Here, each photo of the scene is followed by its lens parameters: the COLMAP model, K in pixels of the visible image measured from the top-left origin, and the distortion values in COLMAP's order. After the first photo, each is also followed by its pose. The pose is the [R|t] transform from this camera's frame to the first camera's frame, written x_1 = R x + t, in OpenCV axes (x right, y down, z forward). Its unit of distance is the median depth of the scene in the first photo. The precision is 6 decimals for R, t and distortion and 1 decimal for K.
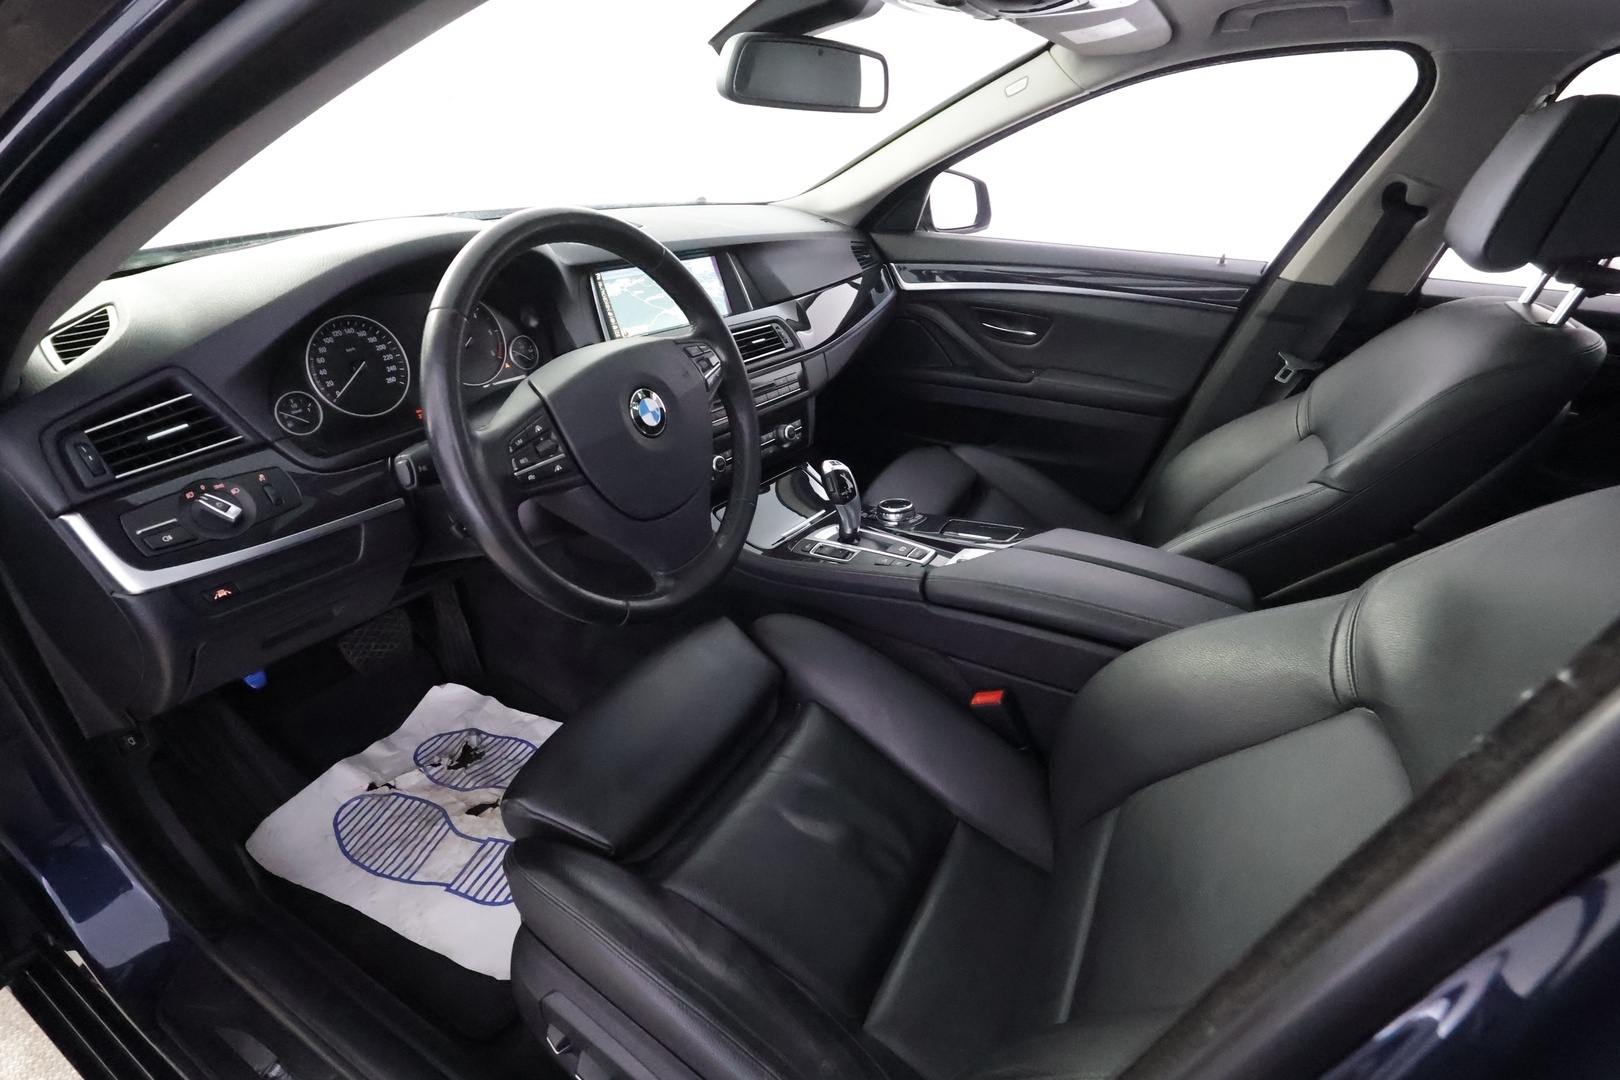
lens RADIAL K [[749.0, 0, 810.0], [0, 749.0, 540.0], [0, 0, 1]] dist [-0.002500, 0.006349]
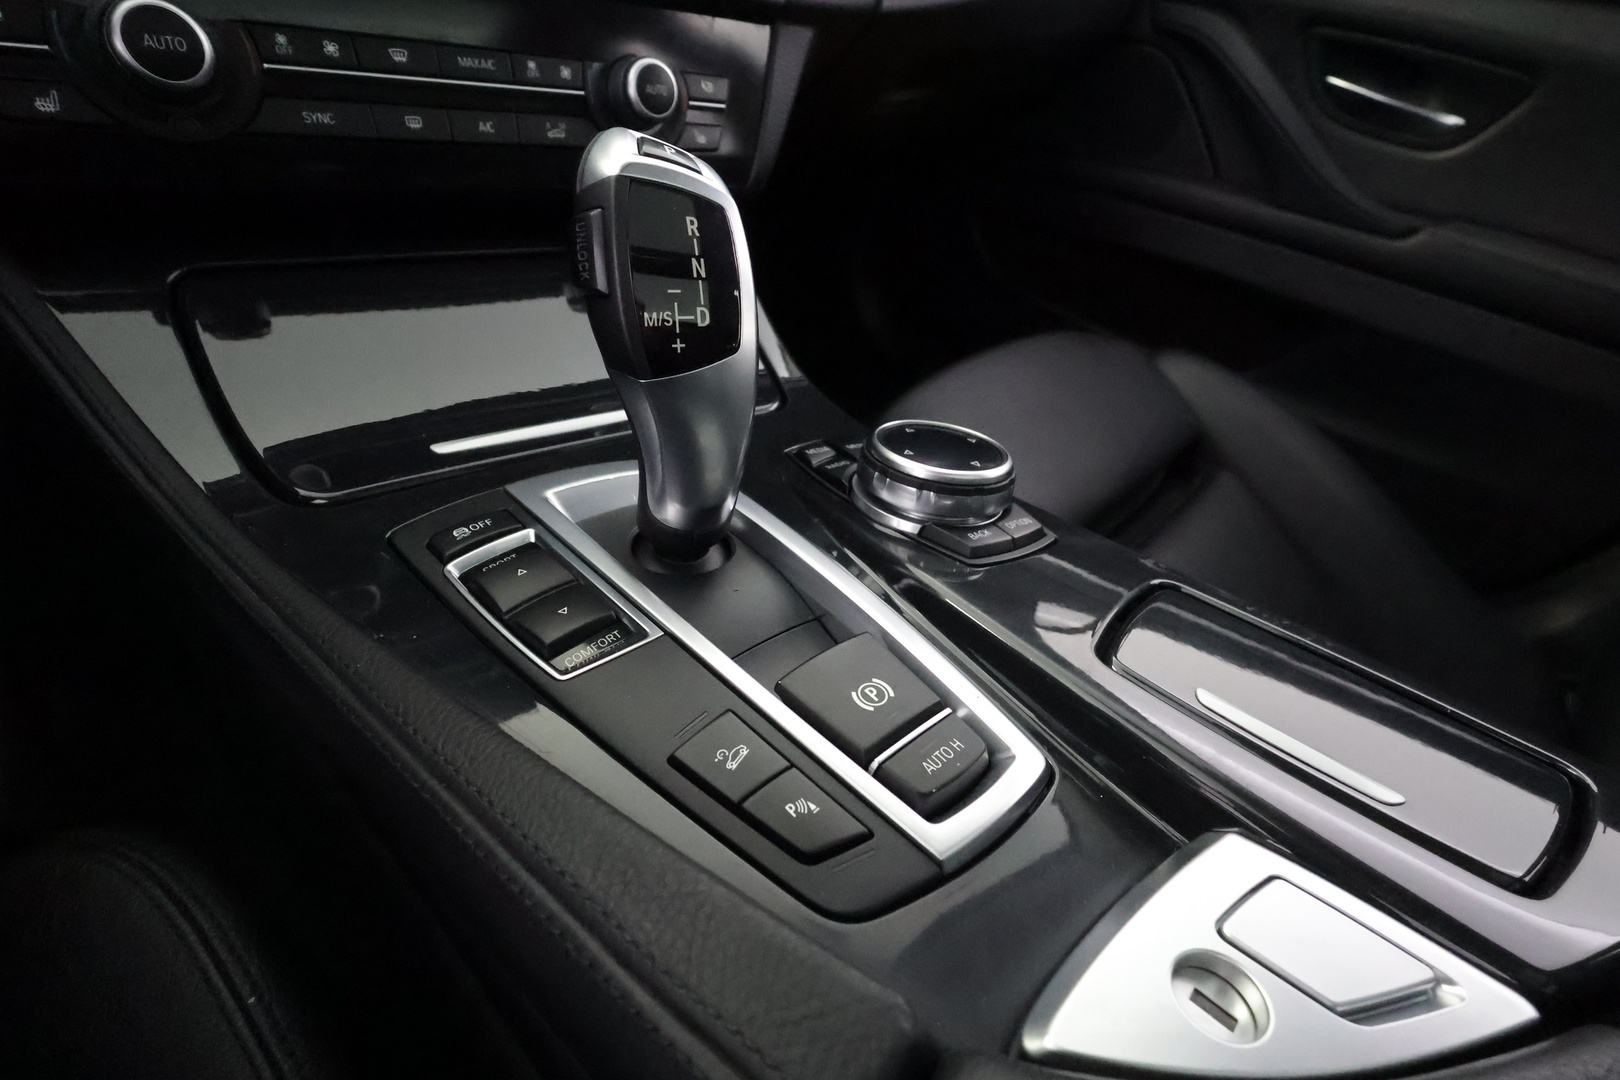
lens RADIAL K [[749.0, 0, 810.0], [0, 749.0, 540.0], [0, 0, 1]] dist [-0.002500, 0.006349]
pose [[0.956233, 0.268420, -0.116487, 0.111729], [-0.256417, 0.960478, 0.108313, -0.035319], [0.140956, -0.073703, 0.987269, 0.763648]]
